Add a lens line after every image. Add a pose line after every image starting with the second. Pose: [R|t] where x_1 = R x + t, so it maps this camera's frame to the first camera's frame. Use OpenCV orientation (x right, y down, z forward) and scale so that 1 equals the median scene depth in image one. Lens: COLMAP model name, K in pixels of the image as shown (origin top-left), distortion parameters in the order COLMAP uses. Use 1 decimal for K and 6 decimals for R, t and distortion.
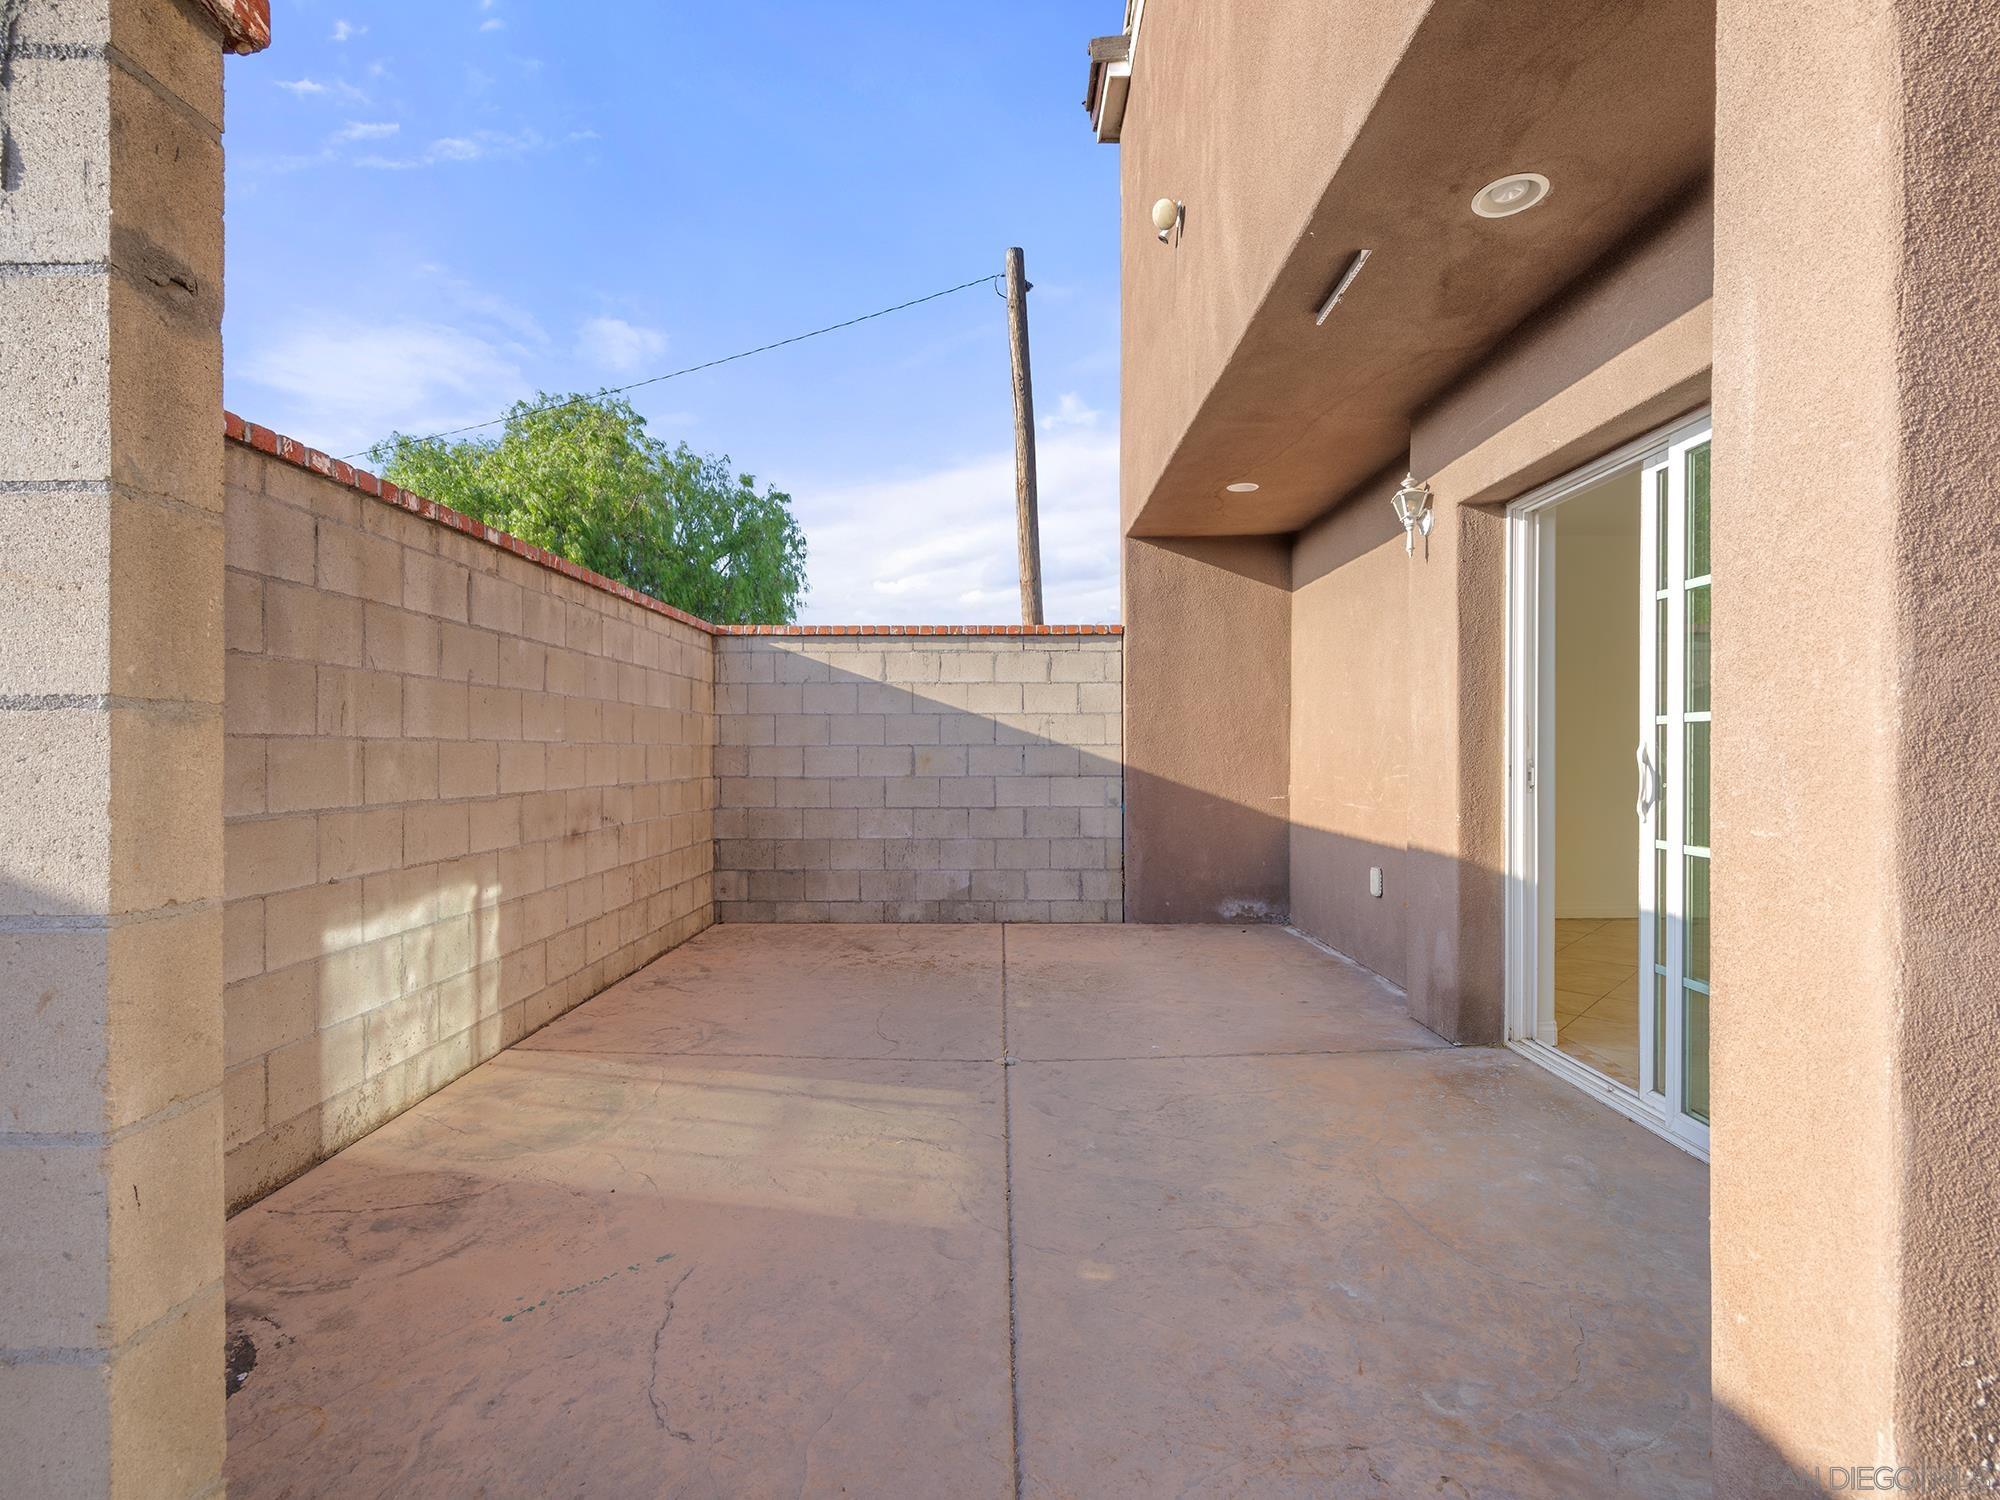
lens RADIAL K [[910.8, 0, 999.8], [0, 910.8, 749.5], [0, 0, 1]] dist [0.003389, -0.001851]
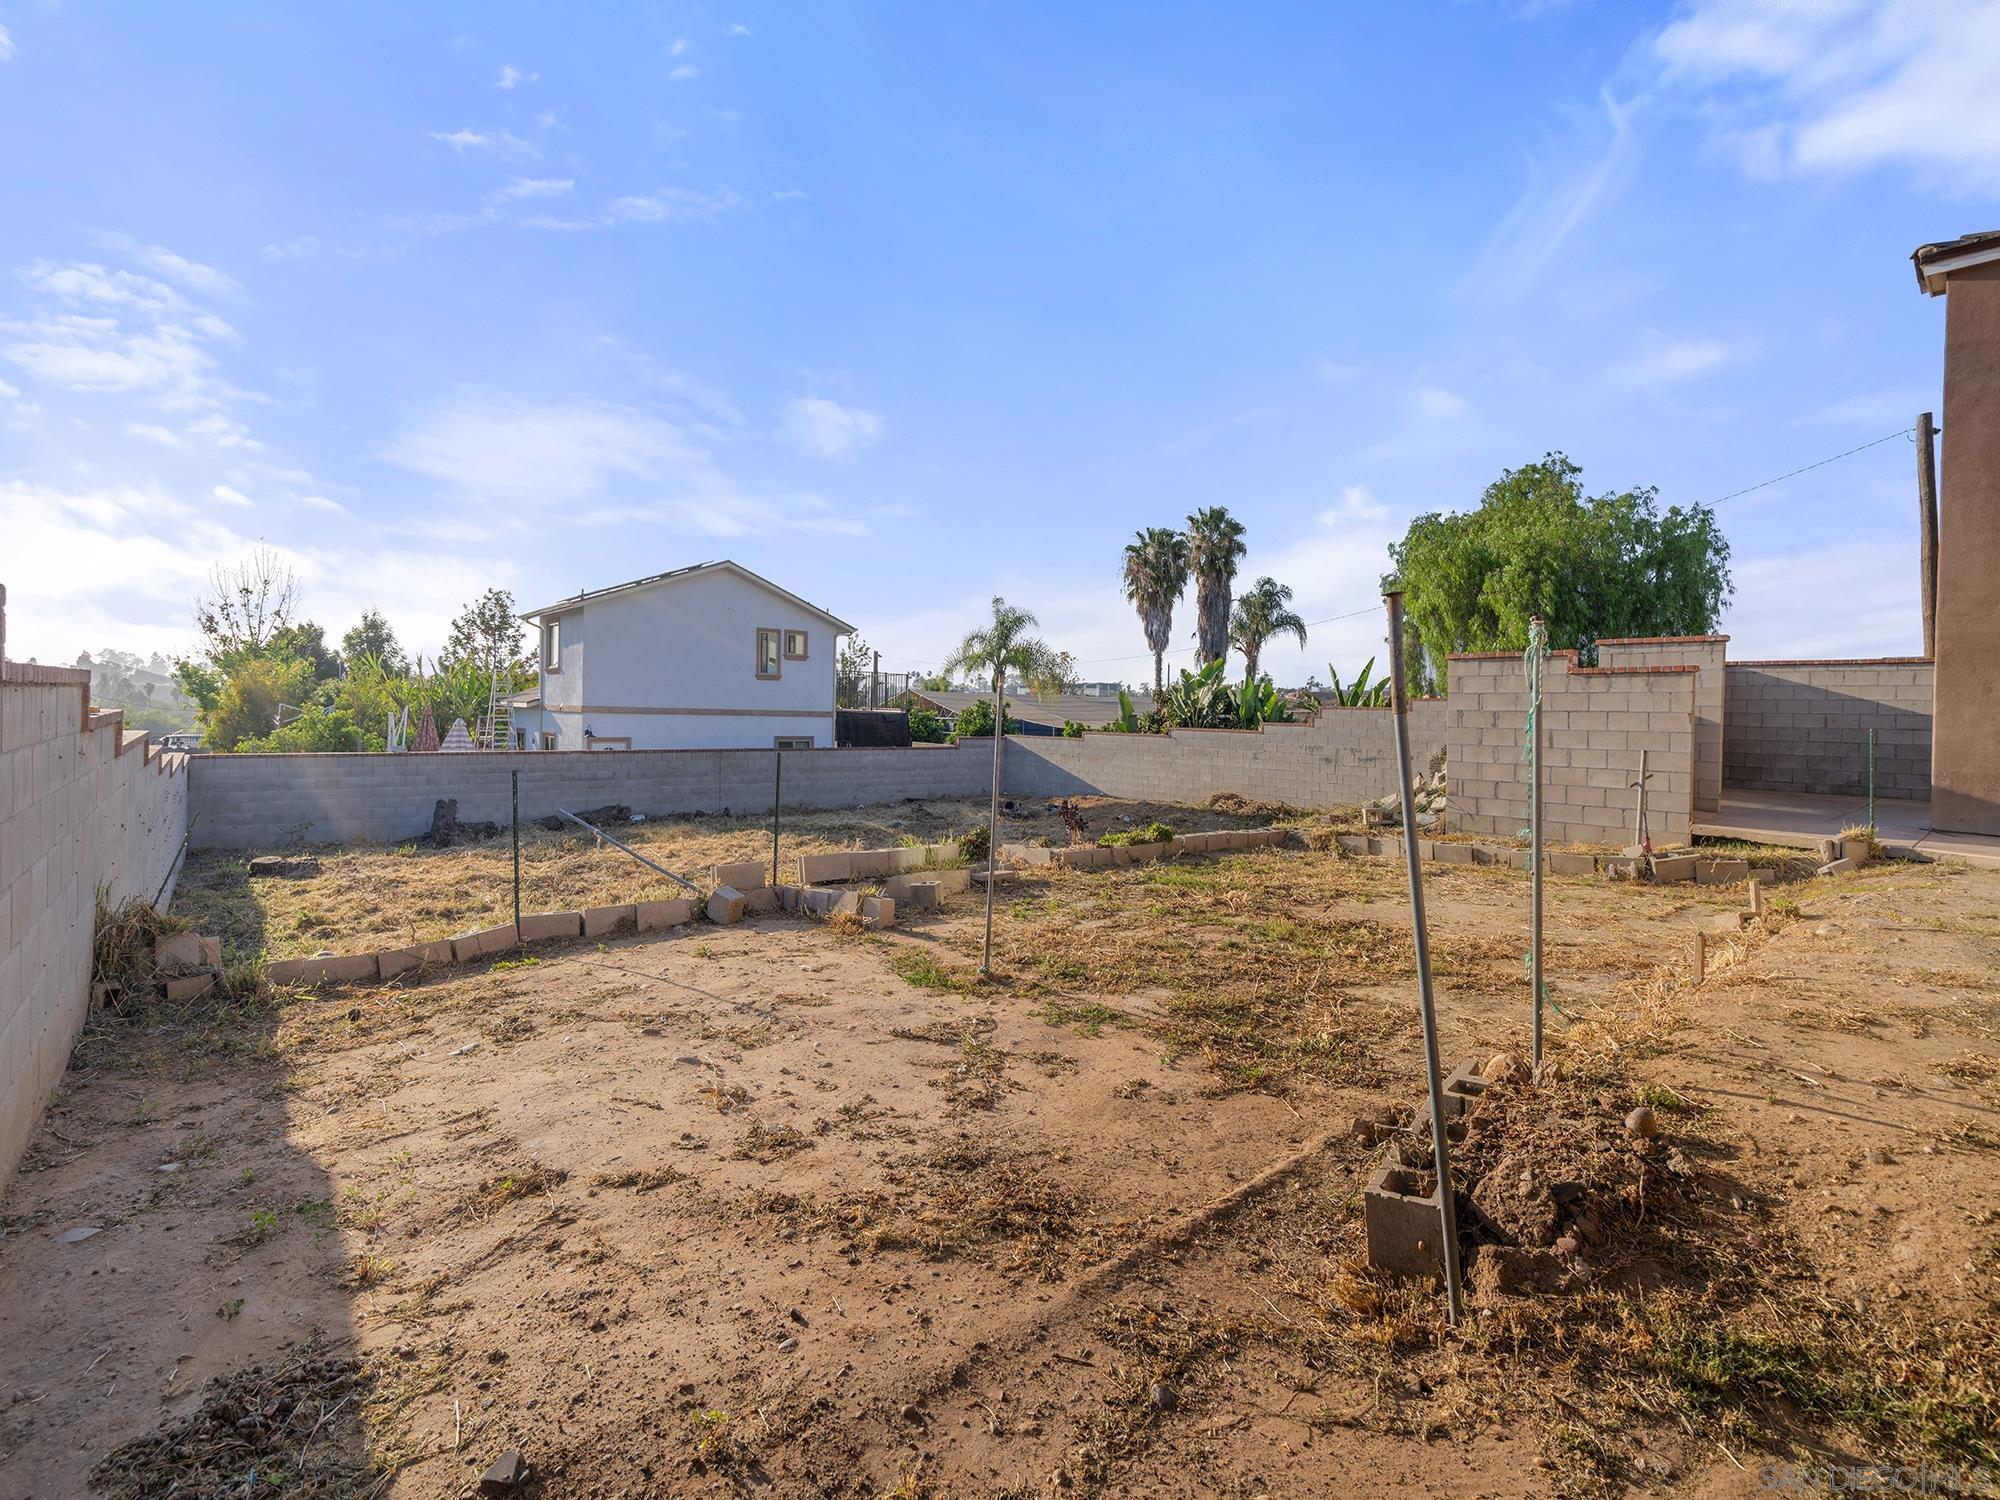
lens RADIAL K [[910.8, 0, 999.8], [0, 910.8, 716.8], [0, 0, 1]] dist [0.003389, -0.001851]
pose [[0.657267, 0.021543, -0.753350, 0.251664], [-0.023042, 0.999698, 0.008484, 0.029633], [0.753305, 0.011782, 0.657566, -1.942838]]
